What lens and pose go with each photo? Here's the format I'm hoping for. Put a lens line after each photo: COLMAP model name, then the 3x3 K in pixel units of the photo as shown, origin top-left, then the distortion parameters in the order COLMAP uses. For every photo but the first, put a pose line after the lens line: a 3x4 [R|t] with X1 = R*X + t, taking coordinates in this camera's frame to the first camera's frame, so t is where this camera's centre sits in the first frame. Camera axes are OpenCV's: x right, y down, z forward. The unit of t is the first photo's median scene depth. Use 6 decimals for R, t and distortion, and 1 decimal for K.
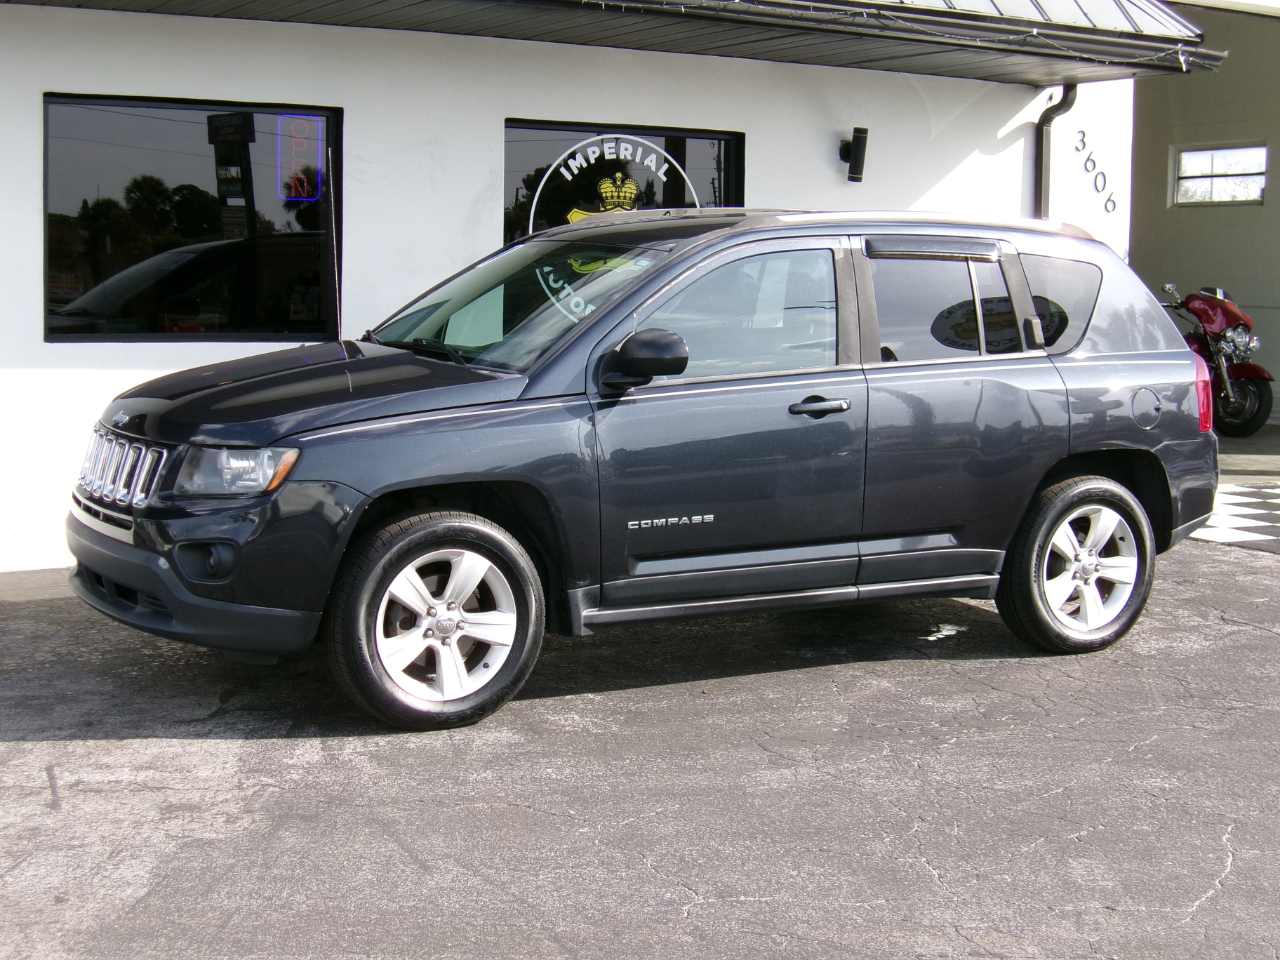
lens RADIAL K [[1959.5, 0, 637.9], [0, 1959.5, 533.6], [0, 0, 1]] dist [-0.098935, -0.073006]
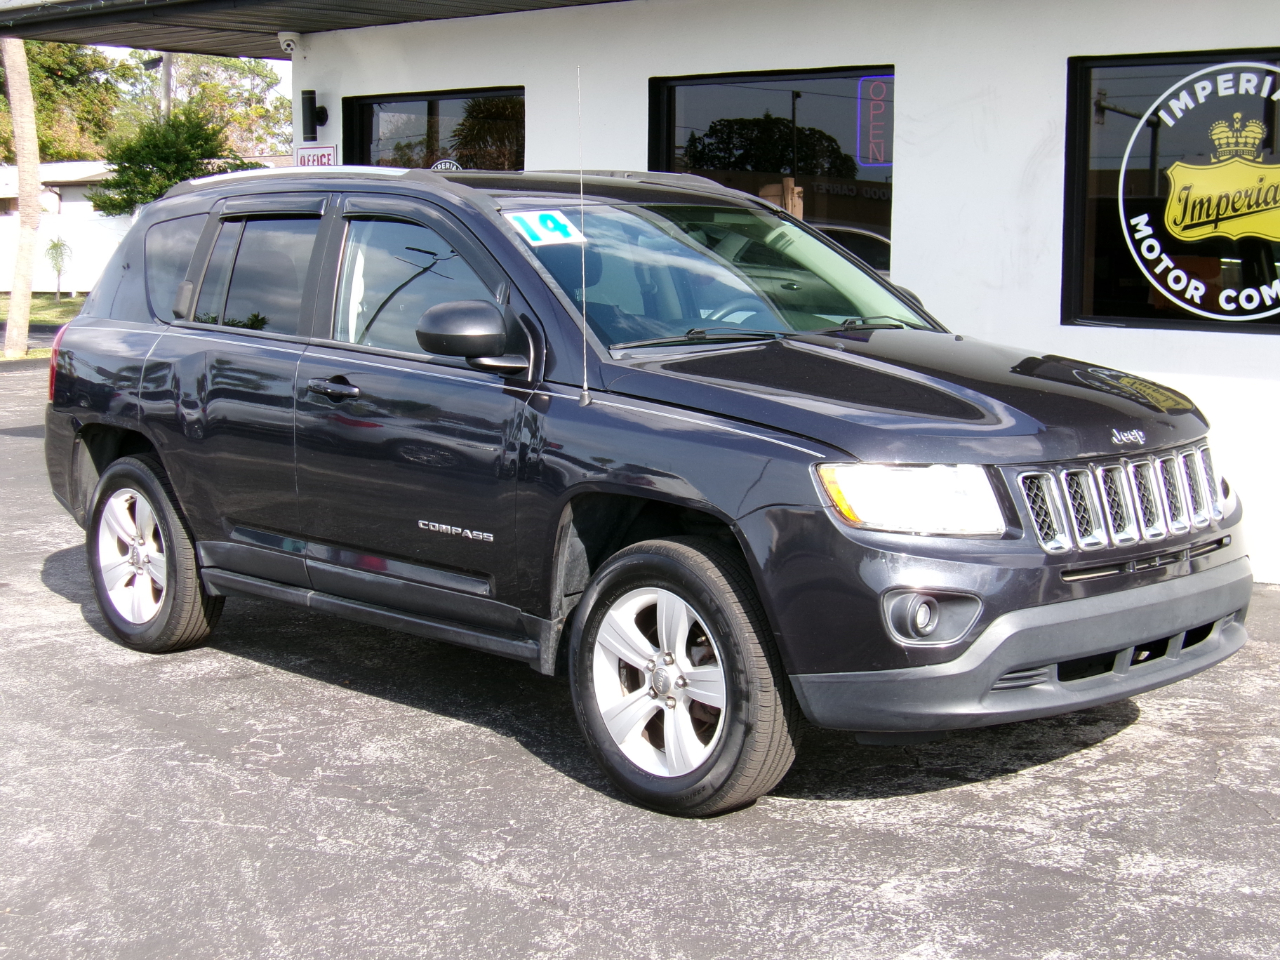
lens RADIAL K [[1955.8, 0, 637.2], [0, 1955.8, 535.2], [0, 0, 1]] dist [-0.100345, -0.059389]
pose [[0.346336, 0.129770, -0.929092, 0.899969], [-0.119099, 0.988455, 0.093665, -0.089990], [0.930520, 0.078214, 0.357793, 0.743548]]
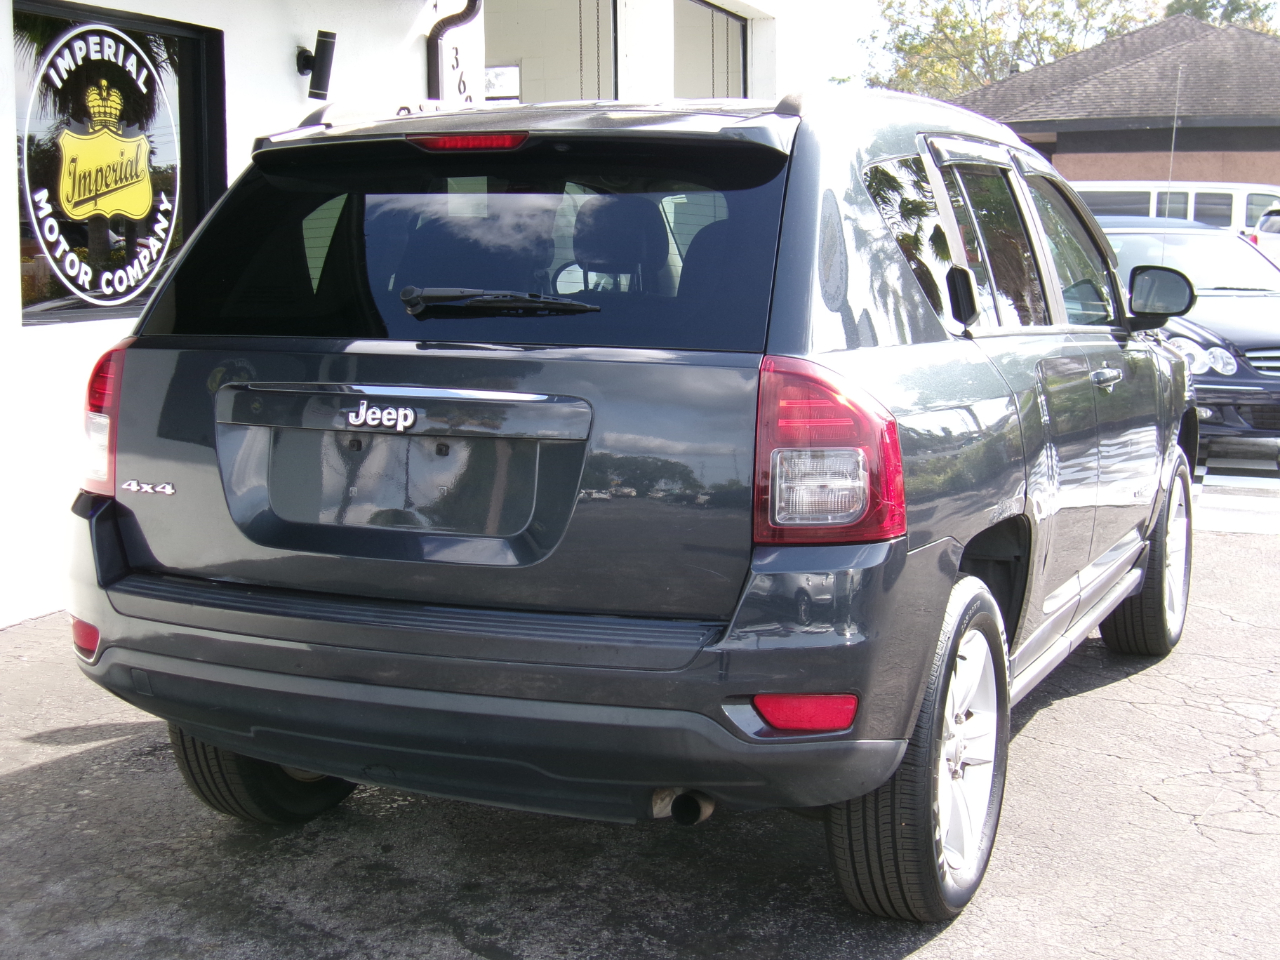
lens RADIAL K [[1959.5, 0, 637.9], [0, 1959.5, 533.6], [0, 0, 1]] dist [-0.098935, -0.073006]
pose [[0.734380, -0.120441, 0.667967, -0.503907], [0.104474, 0.992461, 0.064088, -0.065866], [-0.670649, 0.022720, 0.741426, 0.506439]]
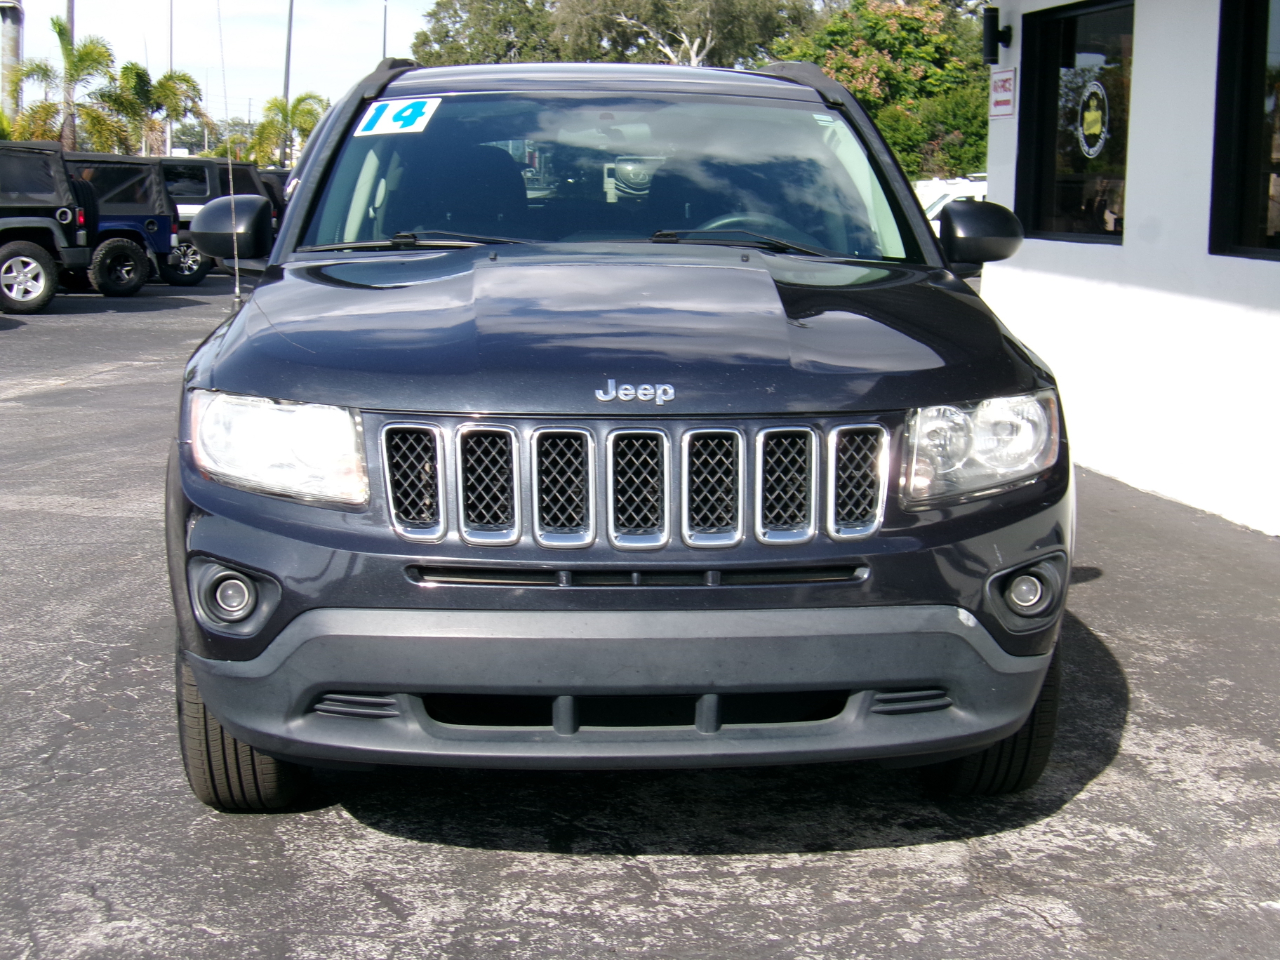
lens RADIAL K [[1955.8, 0, 637.2], [0, 1955.8, 535.2], [0, 0, 1]] dist [-0.100345, -0.059389]
pose [[-0.339476, 0.144032, -0.929522, 0.761116], [-0.143978, 0.968605, 0.202671, -0.141793], [0.929530, 0.202632, -0.308081, 1.289490]]
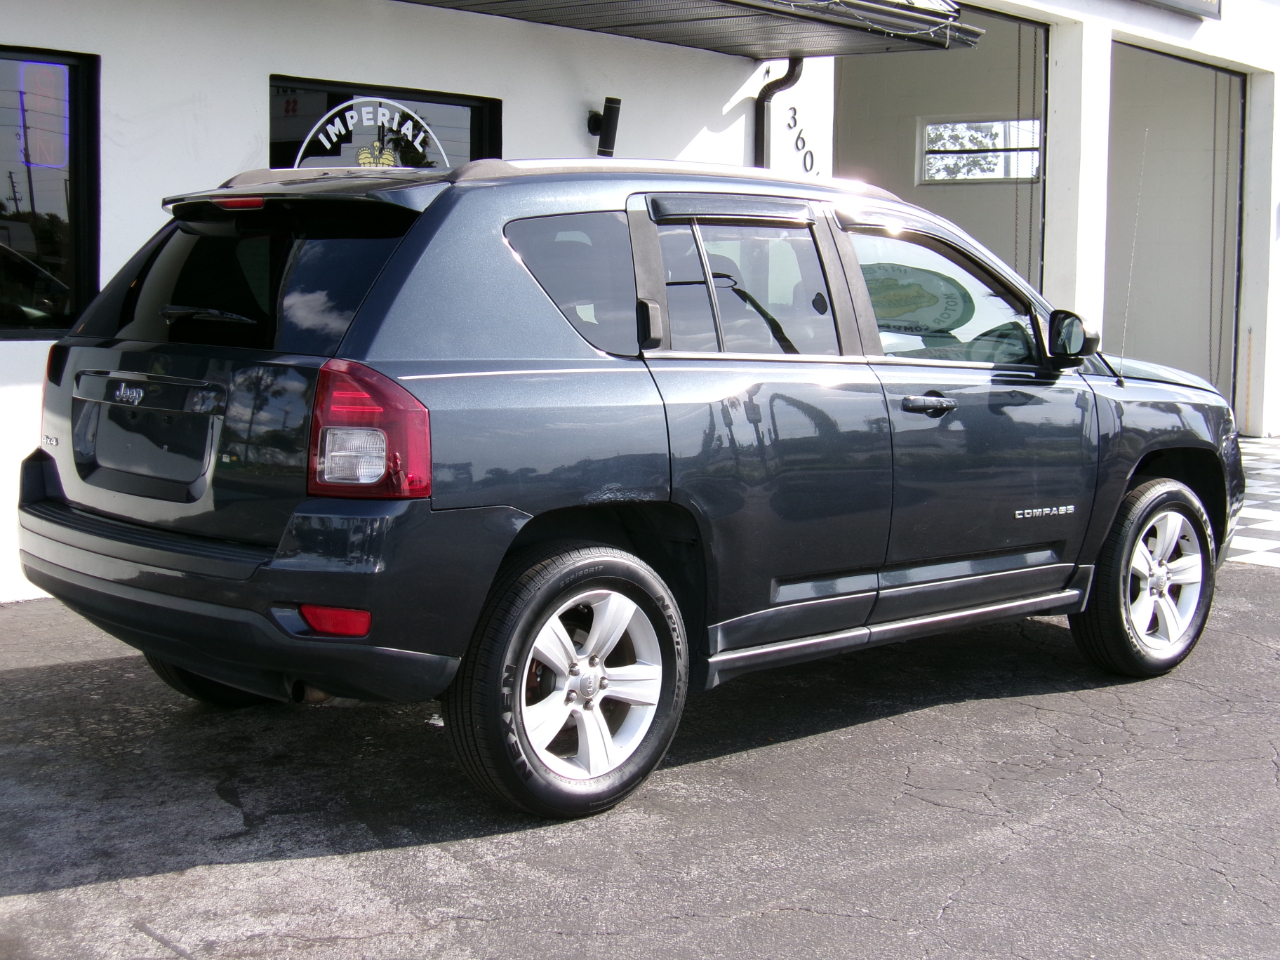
lens RADIAL K [[1959.5, 0, 637.9], [0, 1959.5, 533.6], [0, 0, 1]] dist [-0.098935, -0.073006]
pose [[0.938471, -0.045772, 0.342310, -0.294014], [0.043828, 0.998949, 0.013419, -0.022352], [-0.342565, 0.002410, 0.939491, 0.198763]]
